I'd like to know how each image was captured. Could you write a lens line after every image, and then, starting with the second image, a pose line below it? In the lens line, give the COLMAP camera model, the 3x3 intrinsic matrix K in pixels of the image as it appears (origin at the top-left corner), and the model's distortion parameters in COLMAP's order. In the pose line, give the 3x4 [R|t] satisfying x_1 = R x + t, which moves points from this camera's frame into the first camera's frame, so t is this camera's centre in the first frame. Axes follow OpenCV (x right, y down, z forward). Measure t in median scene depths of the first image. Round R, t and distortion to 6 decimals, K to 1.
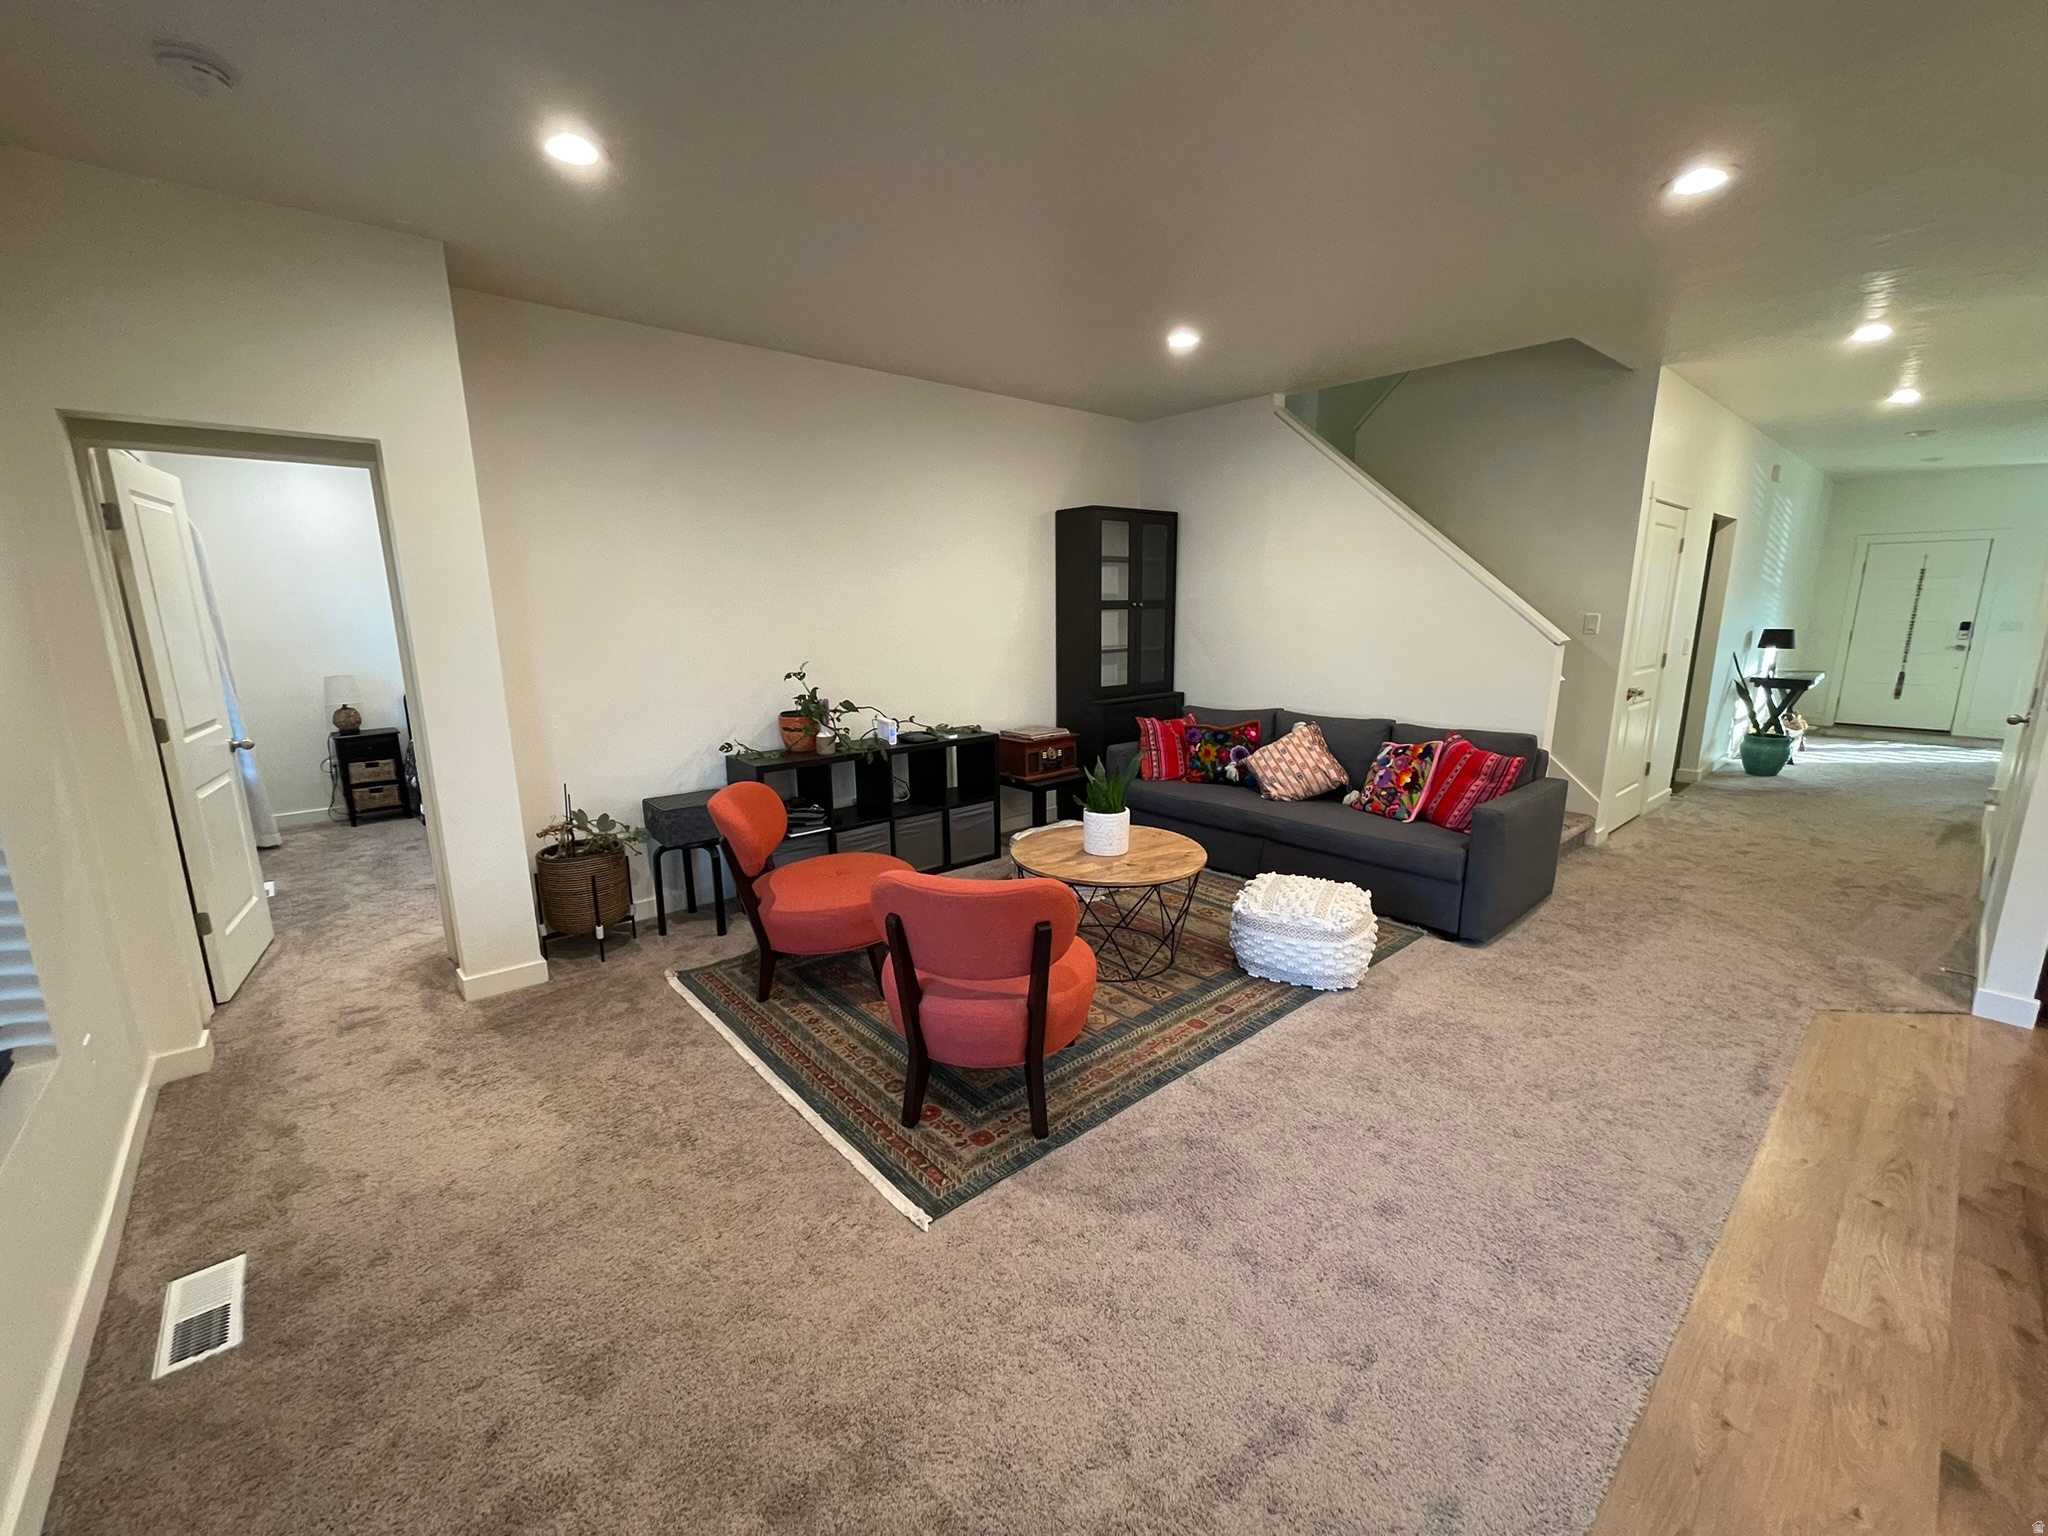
lens RADIAL K [[825.9, 0, 1015.7], [0, 825.9, 771.7], [0, 0, 1]] dist [-0.000666, 0.000075]
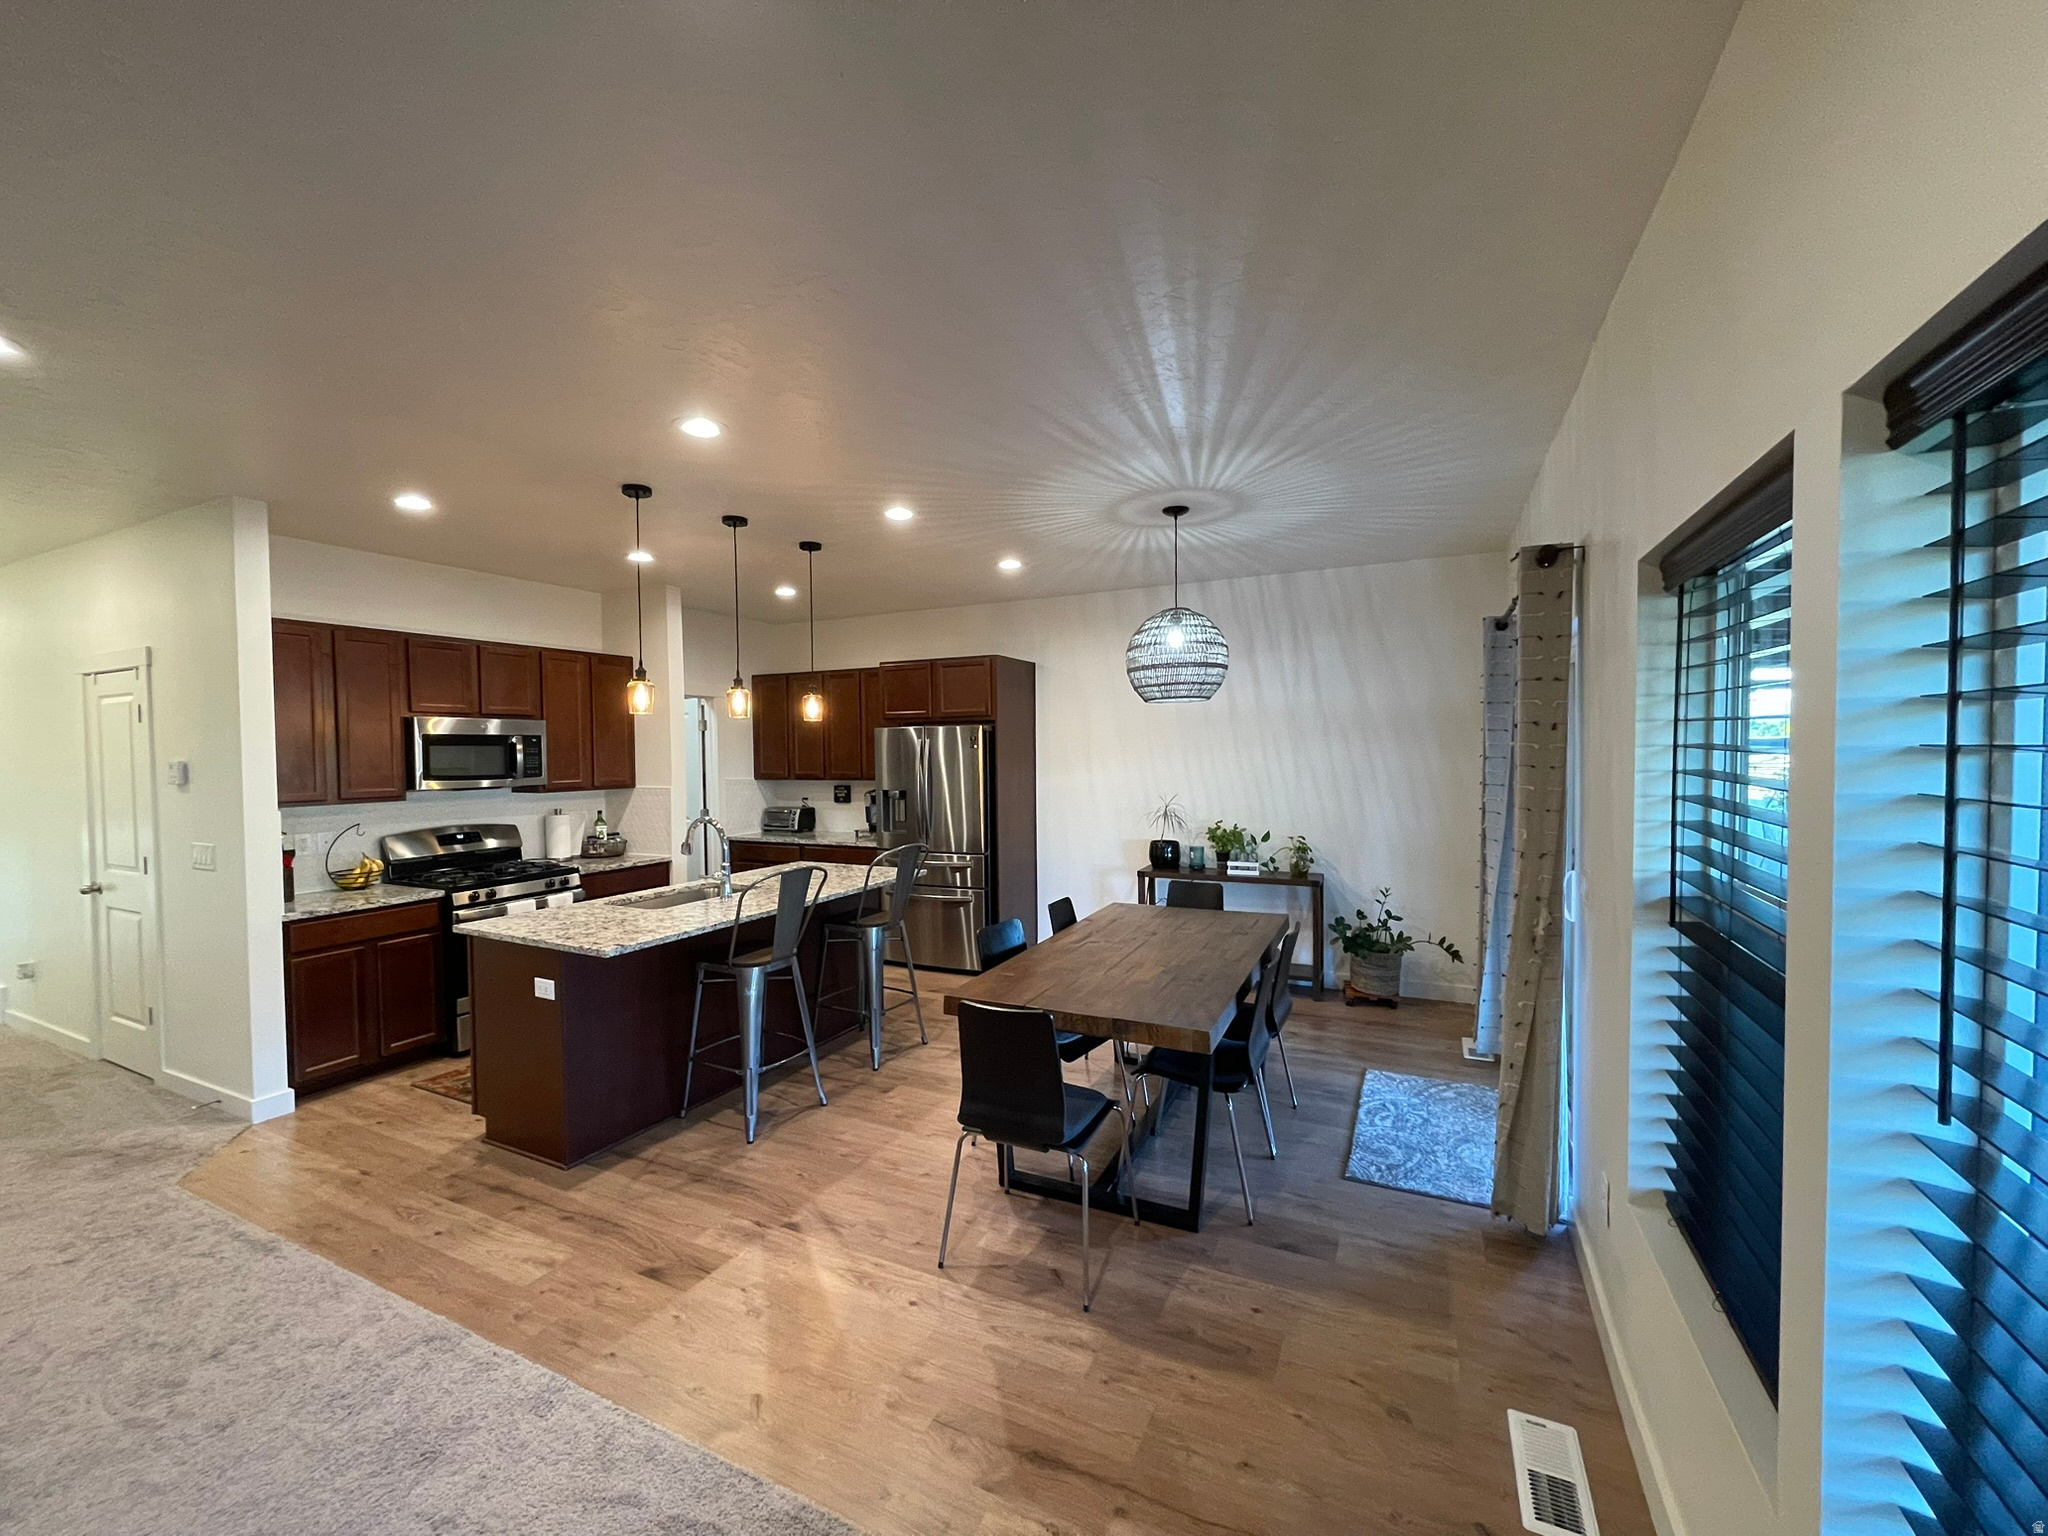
lens RADIAL K [[825.9, 0, 1015.7], [0, 825.9, 771.7], [0, 0, 1]] dist [-0.000666, 0.000075]
pose [[-0.394414, -0.009925, 0.918879, -0.261119], [0.200350, 0.974958, 0.096528, -0.069046], [-0.896826, 0.222169, -0.382549, 0.256424]]
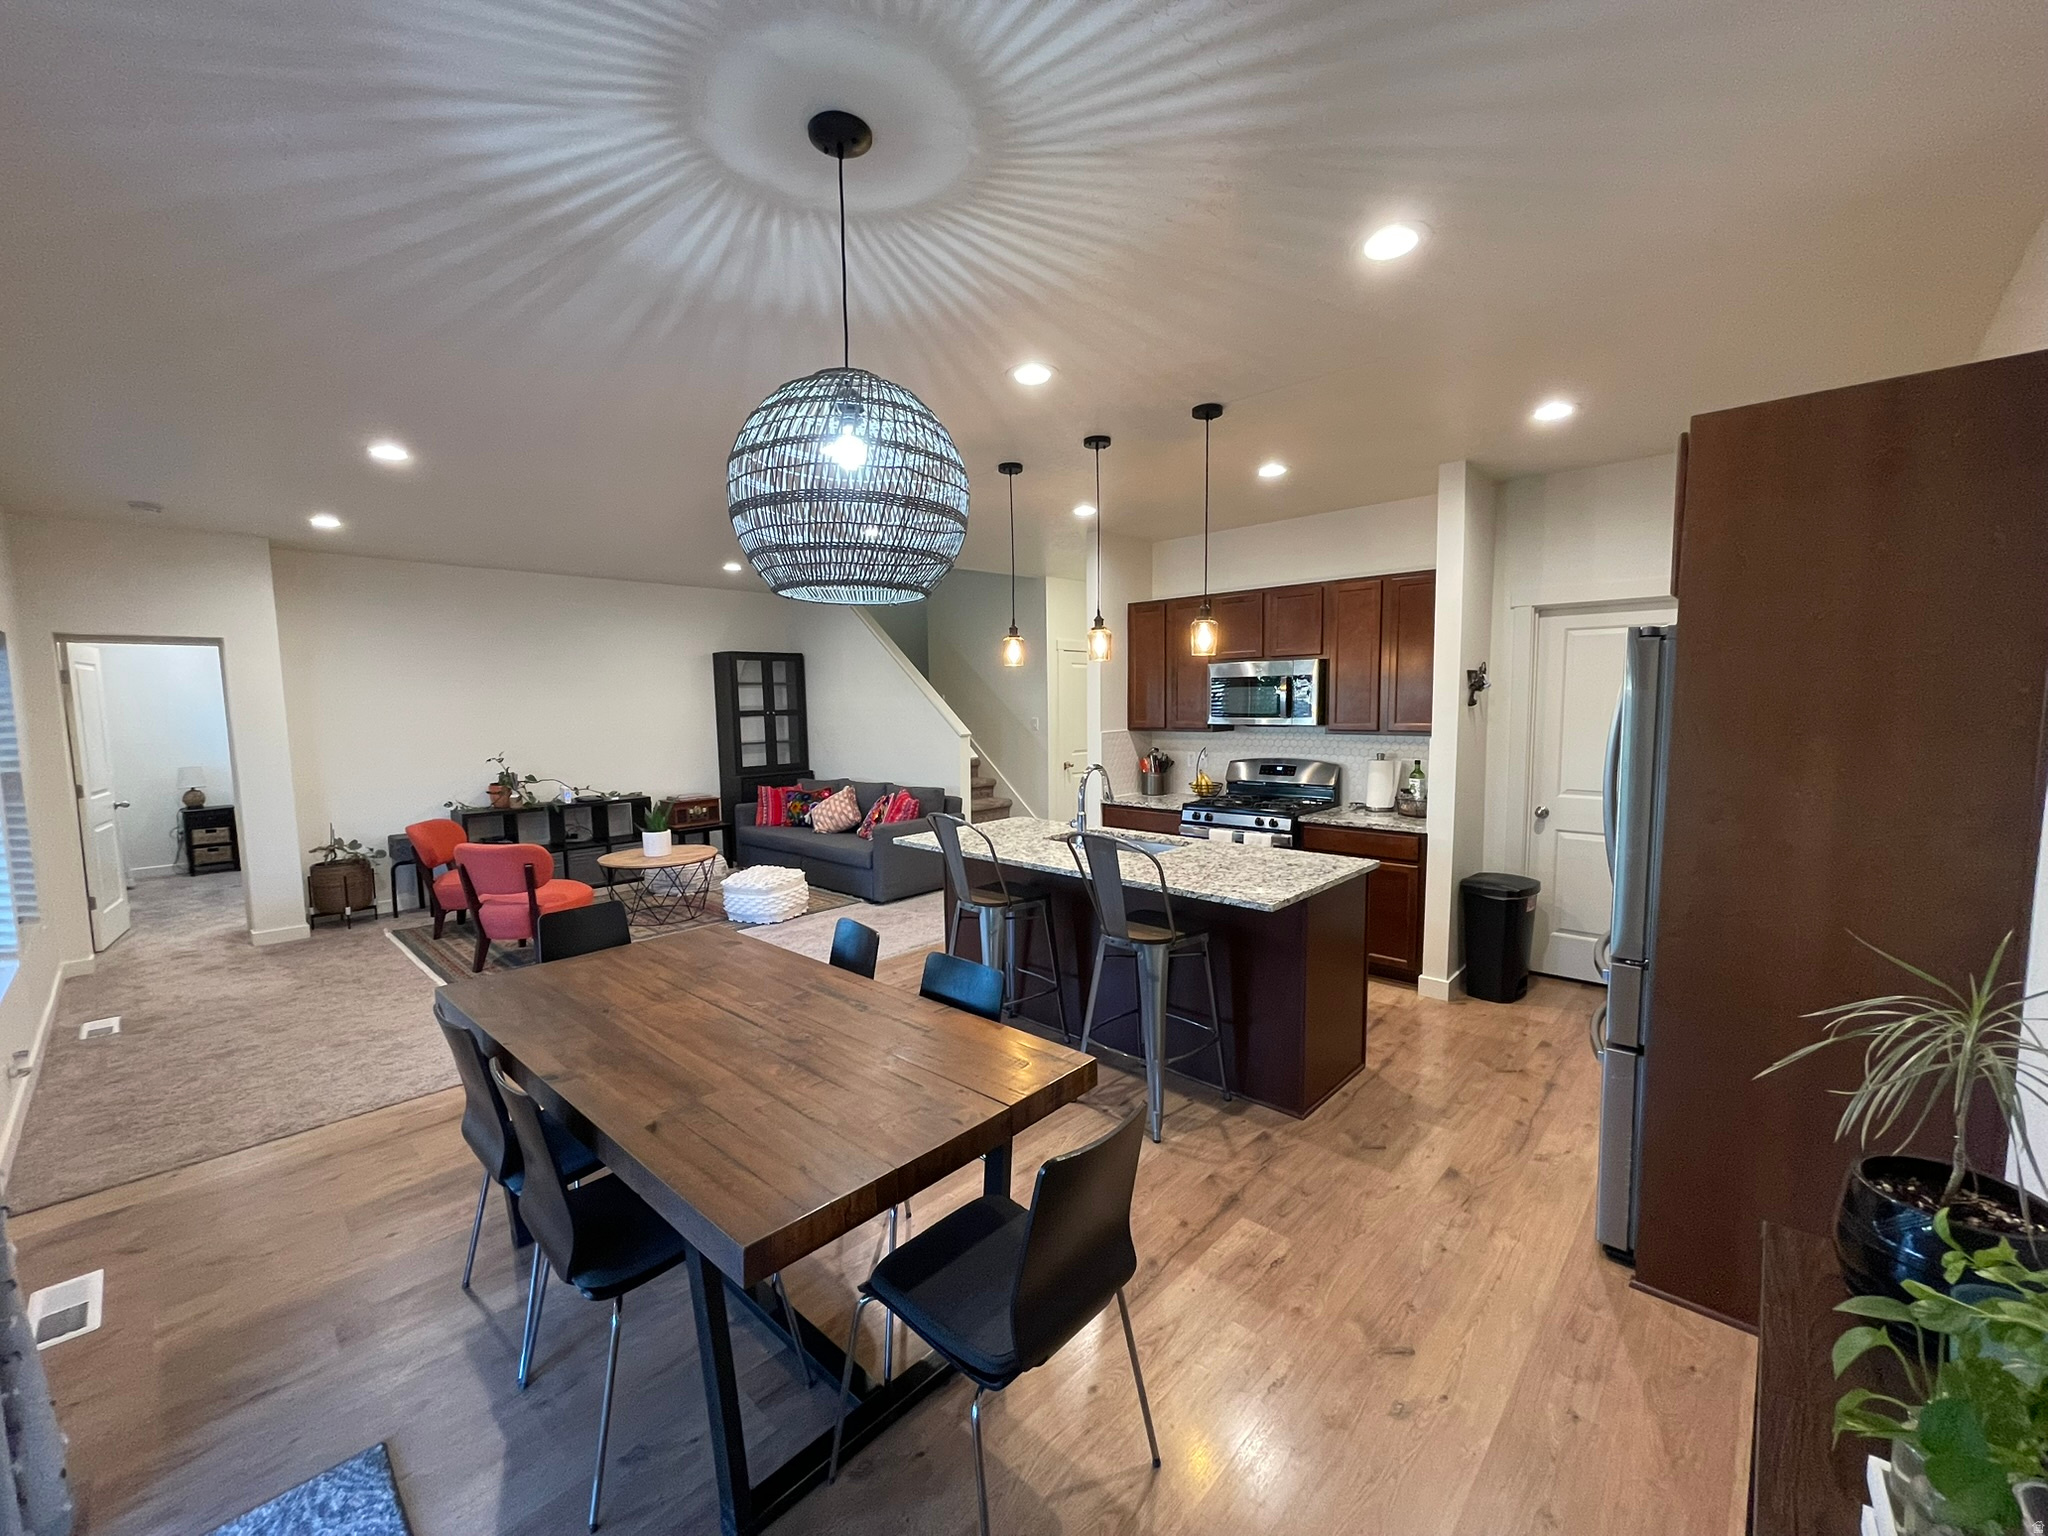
lens RADIAL K [[825.9, 0, 1015.7], [0, 825.9, 771.7], [0, 0, 1]] dist [-0.000666, 0.000075]
pose [[0.994710, -0.014424, 0.101707, 0.576019], [0.025967, 0.993244, -0.113099, 0.115483], [-0.099388, 0.115141, 0.988365, -0.698508]]
